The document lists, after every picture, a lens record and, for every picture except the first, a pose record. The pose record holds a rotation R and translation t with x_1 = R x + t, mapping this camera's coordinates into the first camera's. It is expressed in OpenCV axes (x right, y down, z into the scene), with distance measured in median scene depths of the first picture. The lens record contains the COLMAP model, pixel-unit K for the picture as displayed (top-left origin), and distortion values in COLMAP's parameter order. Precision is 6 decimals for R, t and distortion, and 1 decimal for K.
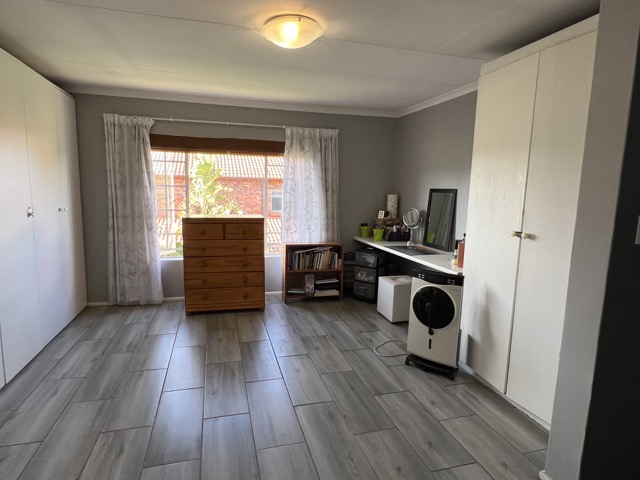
lens RADIAL K [[363.7, 0, 315.9], [0, 363.7, 239.9], [0, 0, 1]] dist [-0.013619, 0.000783]
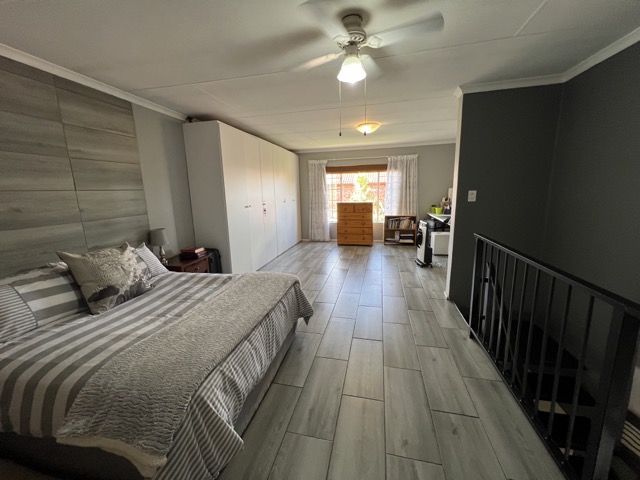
lens RADIAL K [[256.1, 0, 318.3], [0, 256.1, 236.7], [0, 0, 1]] dist [0.000827, 0.001060]
pose [[0.875035, 0.040547, -0.482359, 0.305337], [-0.021662, 0.998767, 0.044660, 0.079236], [0.483575, -0.028631, 0.874835, -0.463436]]
